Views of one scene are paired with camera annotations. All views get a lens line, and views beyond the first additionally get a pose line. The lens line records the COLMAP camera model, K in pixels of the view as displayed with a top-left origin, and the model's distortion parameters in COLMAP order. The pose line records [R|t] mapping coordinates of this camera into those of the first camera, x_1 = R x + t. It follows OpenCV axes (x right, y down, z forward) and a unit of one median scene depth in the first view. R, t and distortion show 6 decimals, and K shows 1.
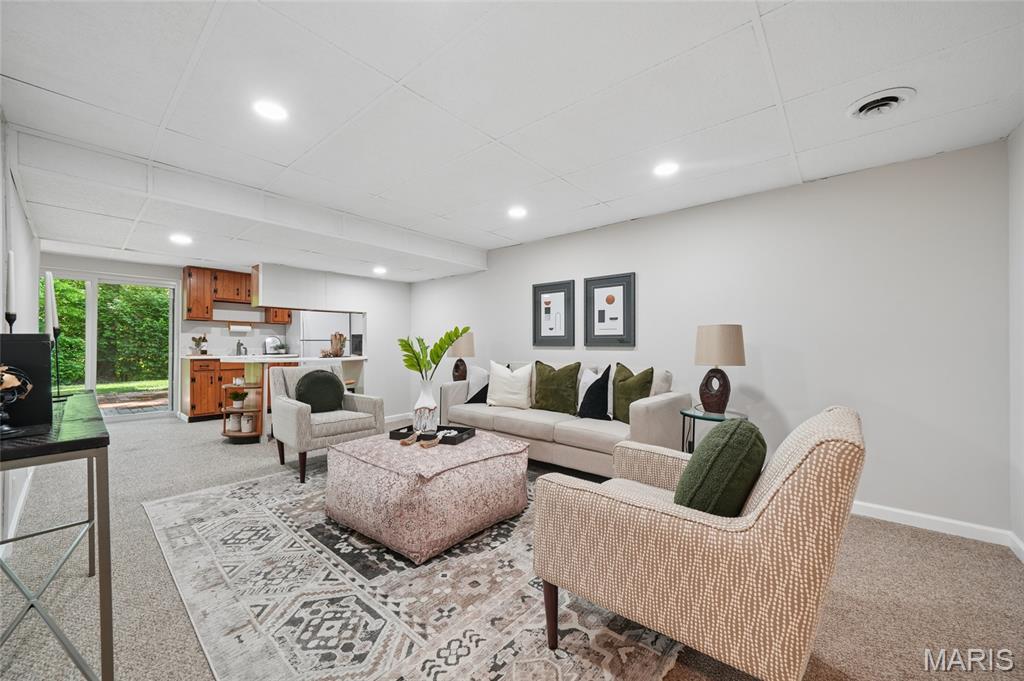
lens RADIAL K [[375.3, 0, 511.4], [0, 375.3, 344.0], [0, 0, 1]] dist [-0.017245, 0.000053]
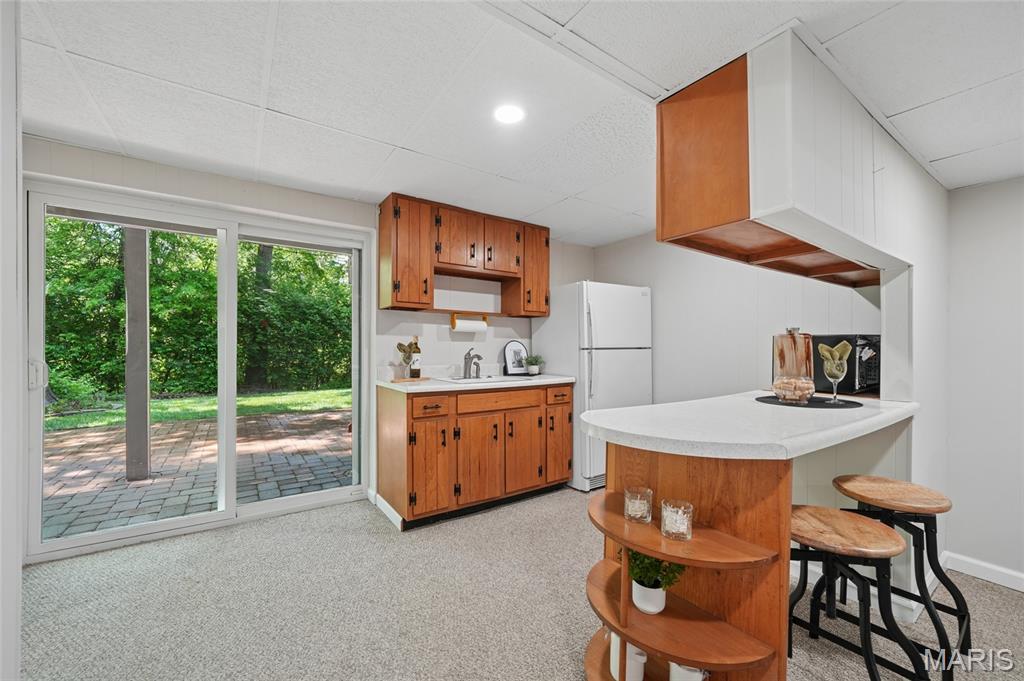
lens RADIAL K [[401.3, 0, 512.0], [0, 401.3, 350.7], [0, 0, 1]] dist [-0.000274, -0.000025]
pose [[0.963010, 0.001486, -0.269460, -0.543763], [0.001006, 0.999958, 0.009110, -0.012720], [0.269463, -0.009044, 0.962968, 0.501721]]
